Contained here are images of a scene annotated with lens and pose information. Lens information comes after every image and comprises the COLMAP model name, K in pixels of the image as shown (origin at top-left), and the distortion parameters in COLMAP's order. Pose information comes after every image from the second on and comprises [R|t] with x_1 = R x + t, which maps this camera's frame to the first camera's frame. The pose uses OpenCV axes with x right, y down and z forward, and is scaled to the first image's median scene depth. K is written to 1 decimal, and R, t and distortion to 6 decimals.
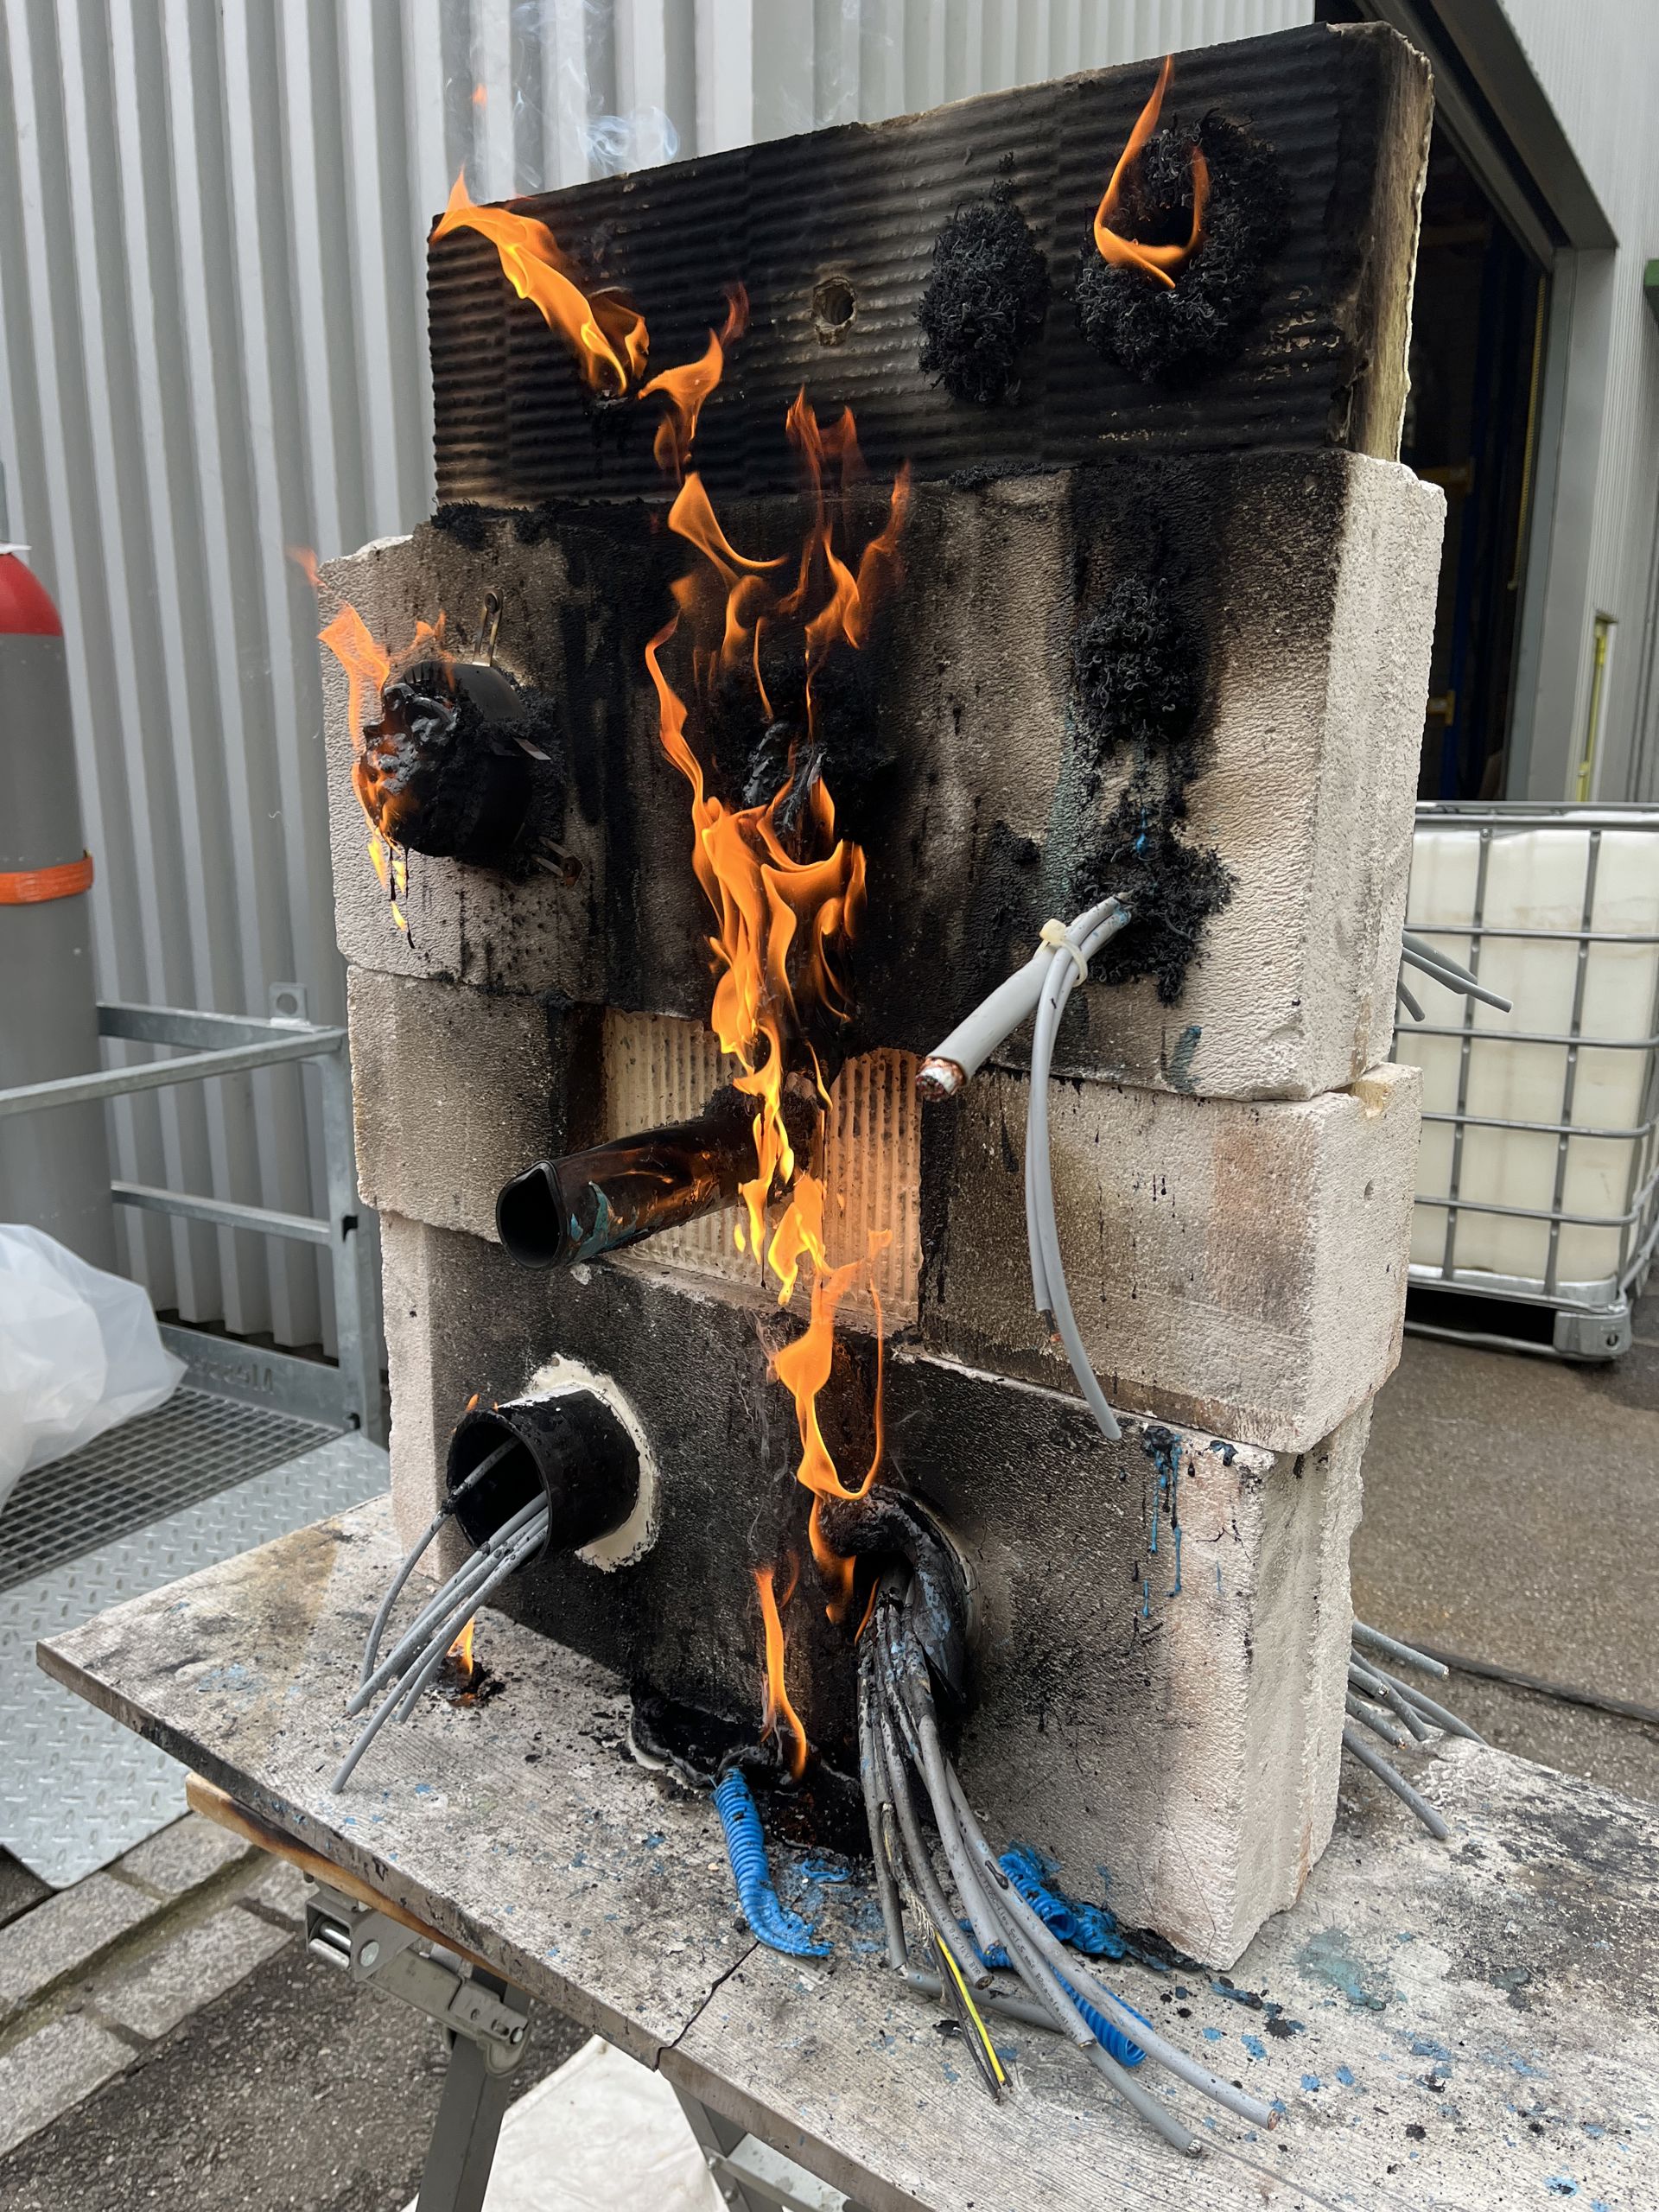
lens RADIAL K [[1634.3, 0, 839.9], [0, 1634.3, 1122.5], [0, 0, 1]] dist [0.060392, -0.085383]
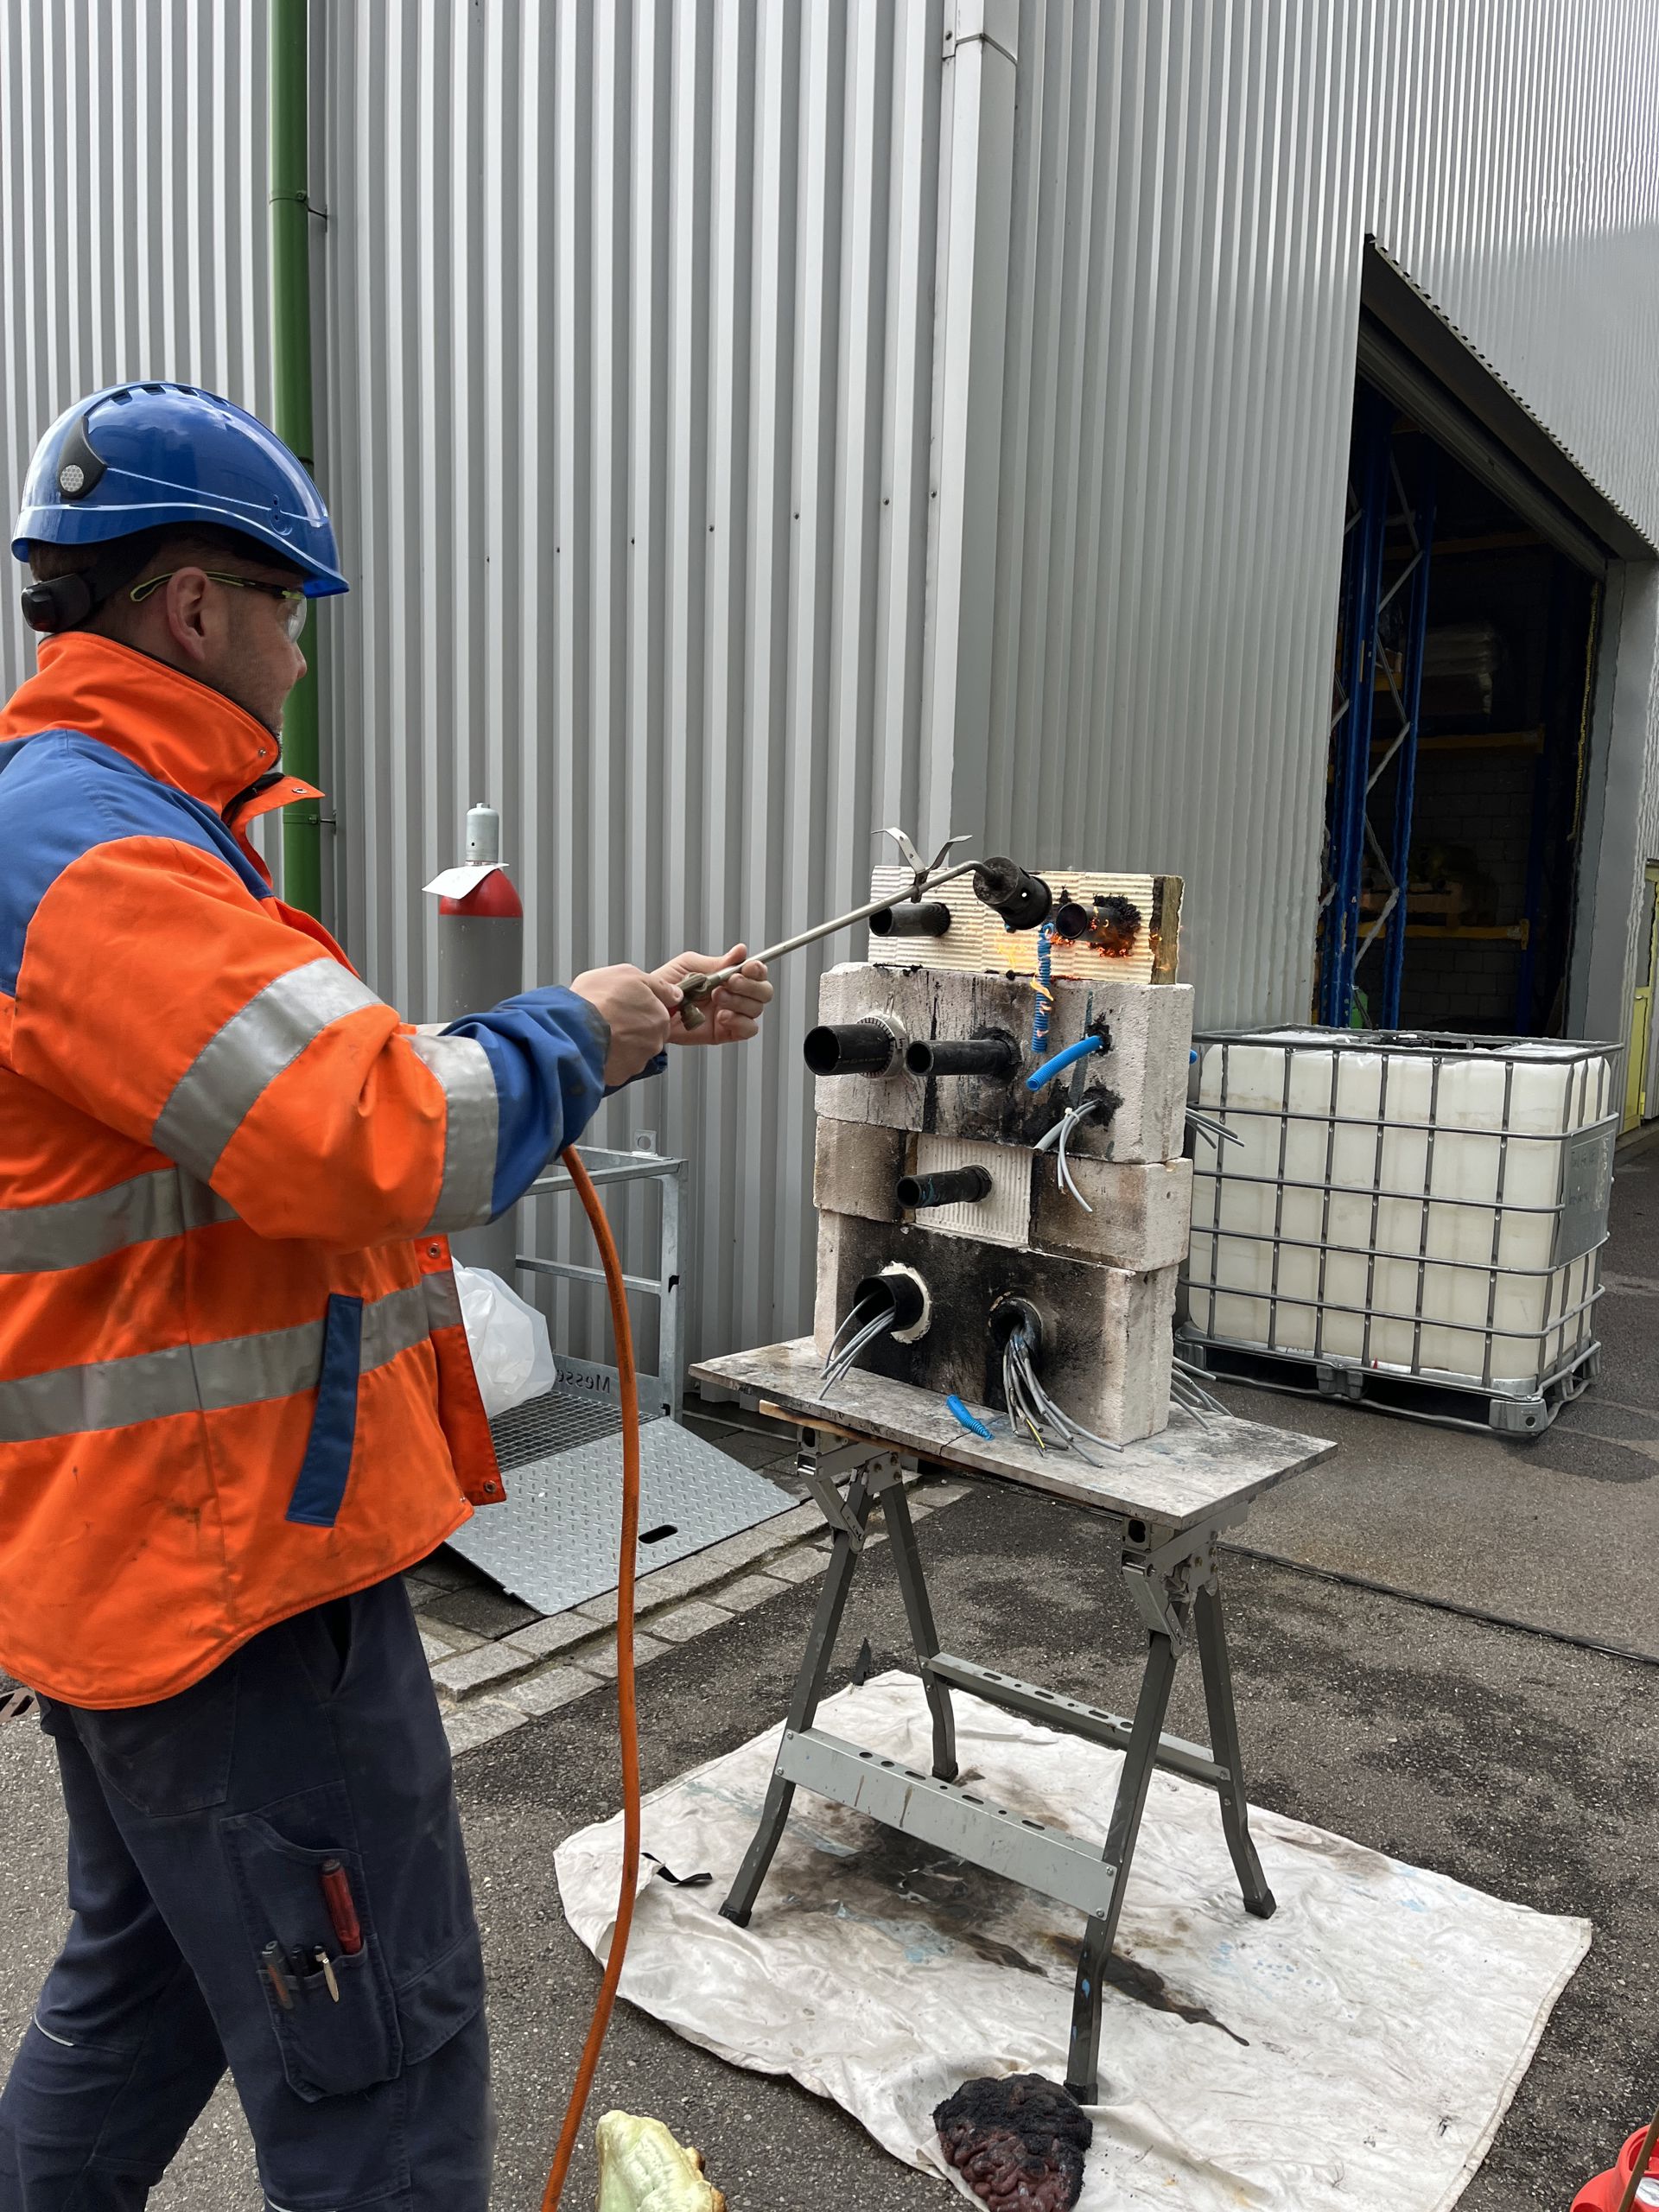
lens RADIAL K [[1634.3, 0, 808.2], [0, 1634.3, 1116.3], [0, 0, 1]] dist [0.060392, -0.085383]
pose [[0.994692, 0.036342, -0.096270, -0.065546], [-0.046841, 0.992922, -0.109145, 0.220998], [0.091622, 0.113075, 0.989353, -1.841421]]
